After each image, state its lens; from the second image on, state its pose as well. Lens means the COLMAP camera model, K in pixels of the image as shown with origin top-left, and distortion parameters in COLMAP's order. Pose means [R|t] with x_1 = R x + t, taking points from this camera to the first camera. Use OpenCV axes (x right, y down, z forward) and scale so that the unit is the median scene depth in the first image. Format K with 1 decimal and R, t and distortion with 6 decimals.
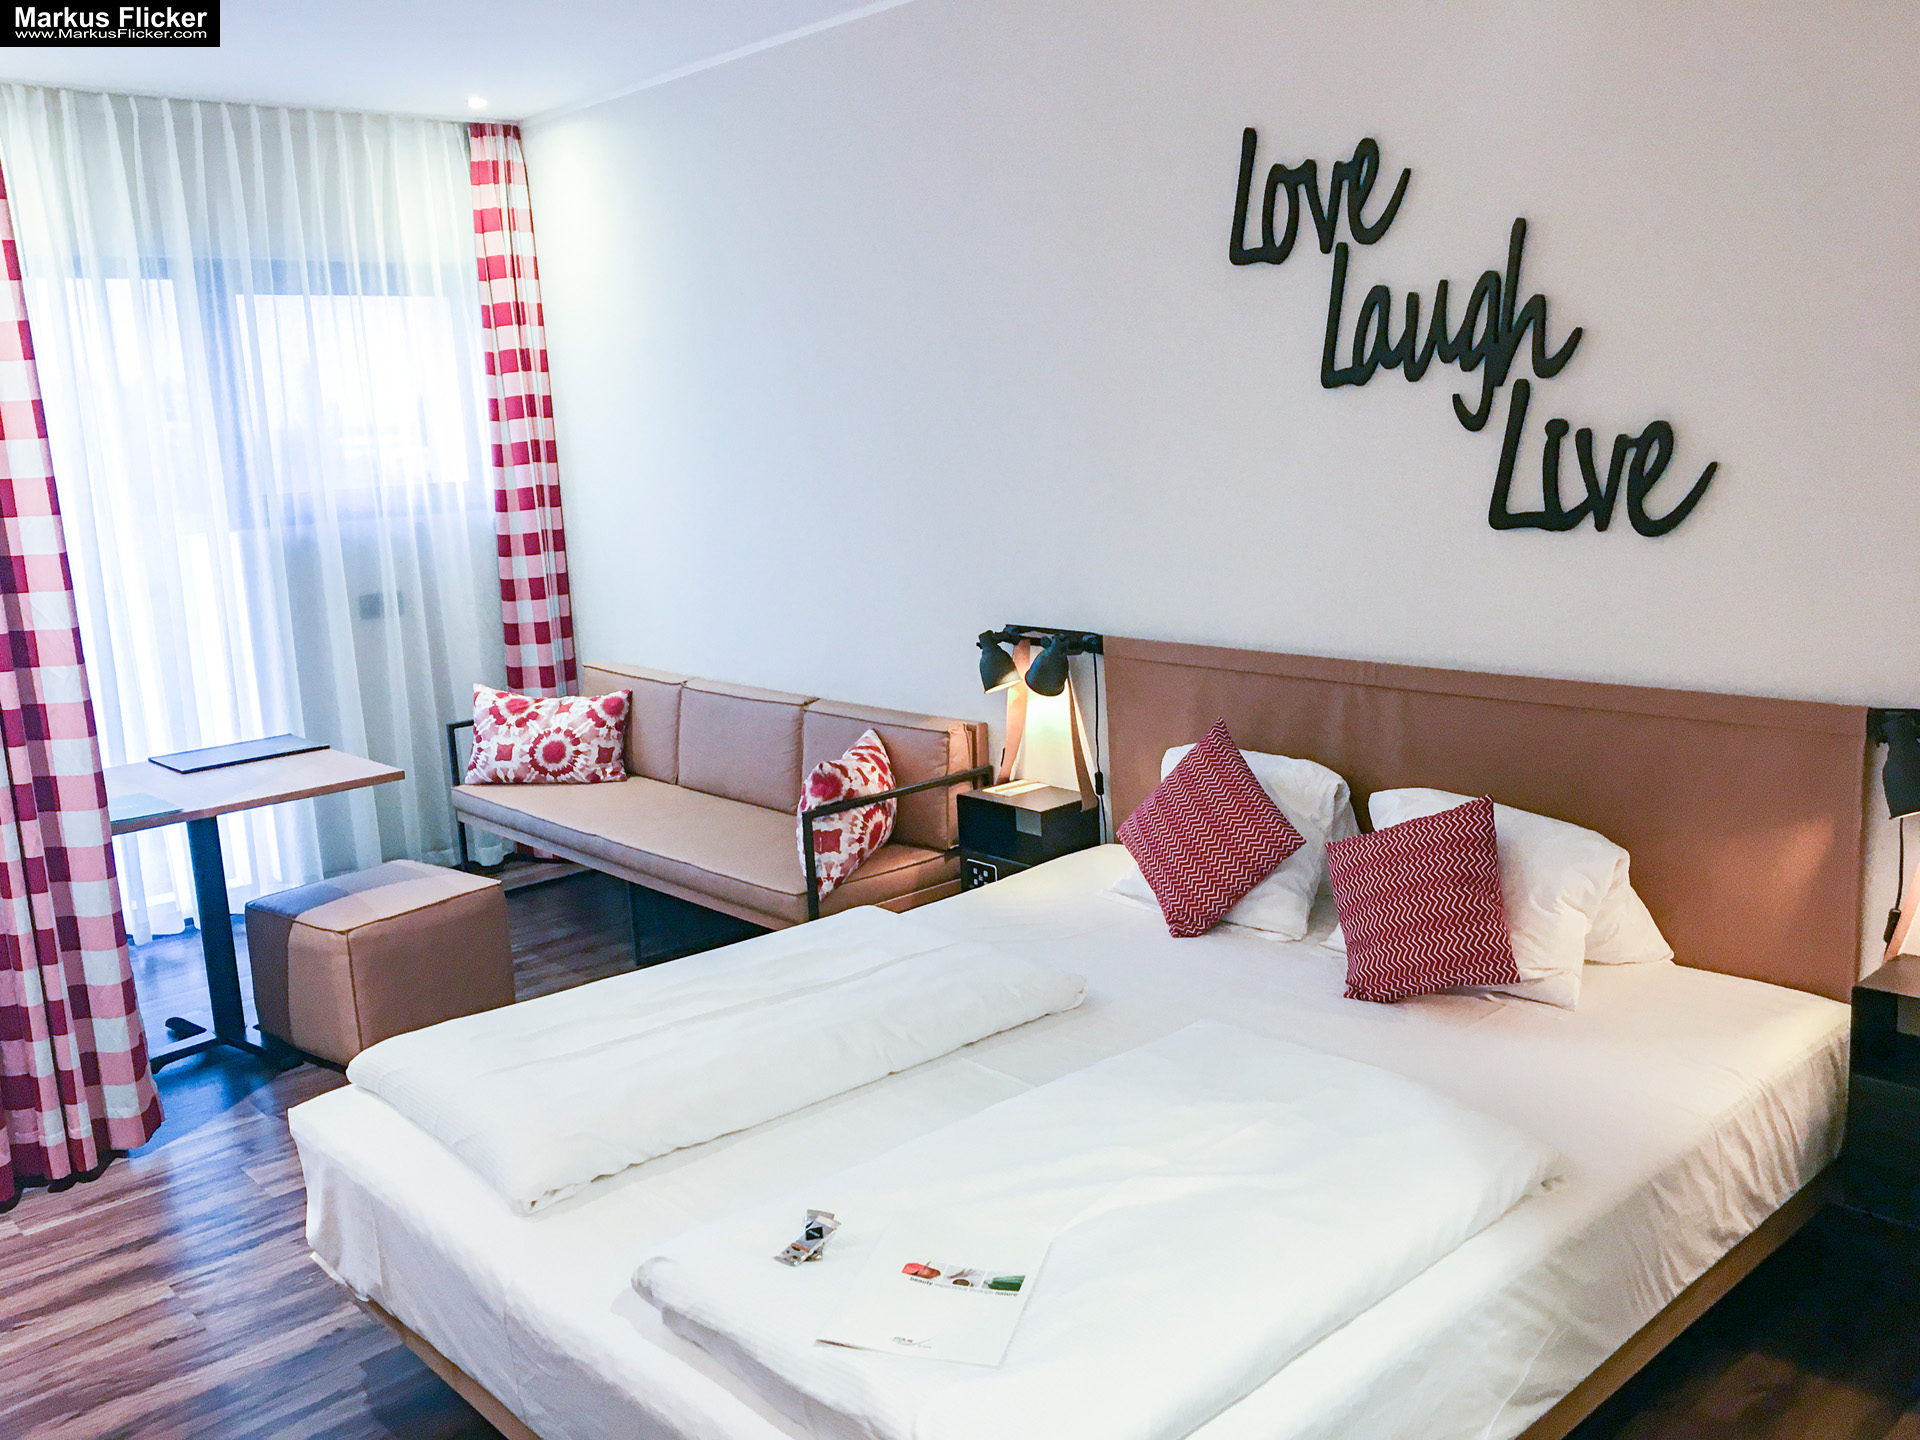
lens RADIAL K [[1650.8, 0, 960.0], [0, 1650.8, 720.0], [0, 0, 1]] dist [0.014944, -0.003711]
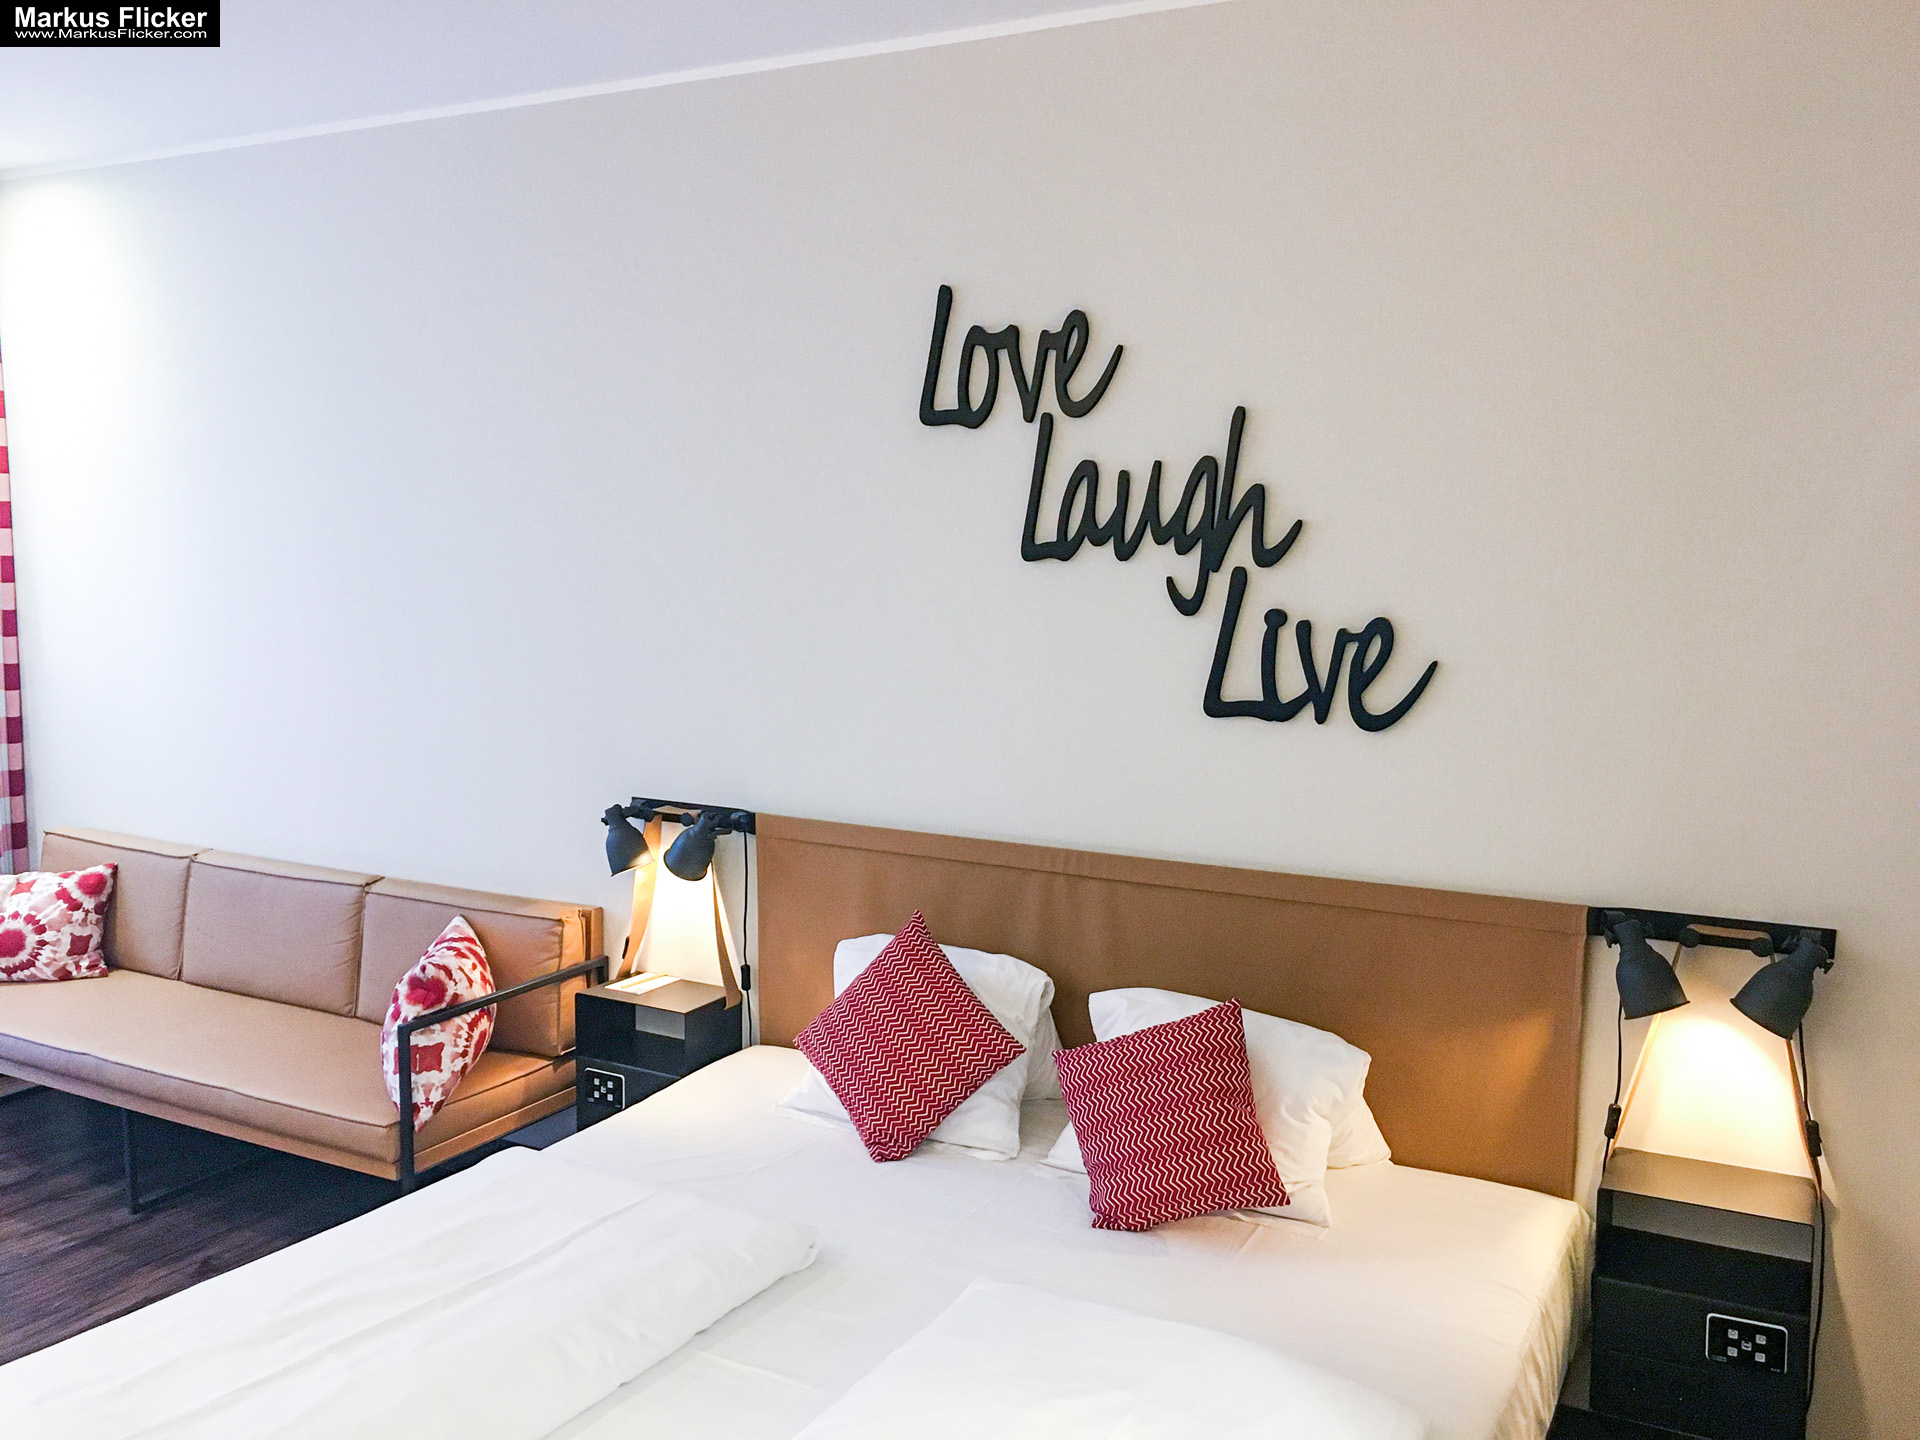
lens RADIAL K [[1650.8, 0, 960.0], [0, 1650.8, 720.0], [0, 0, 1]] dist [0.014944, -0.003711]
pose [[0.941408, 0.020275, 0.336659, -0.131267], [0.006136, 0.996997, -0.077203, -0.036585], [-0.337214, 0.074745, 0.938456, 0.128408]]
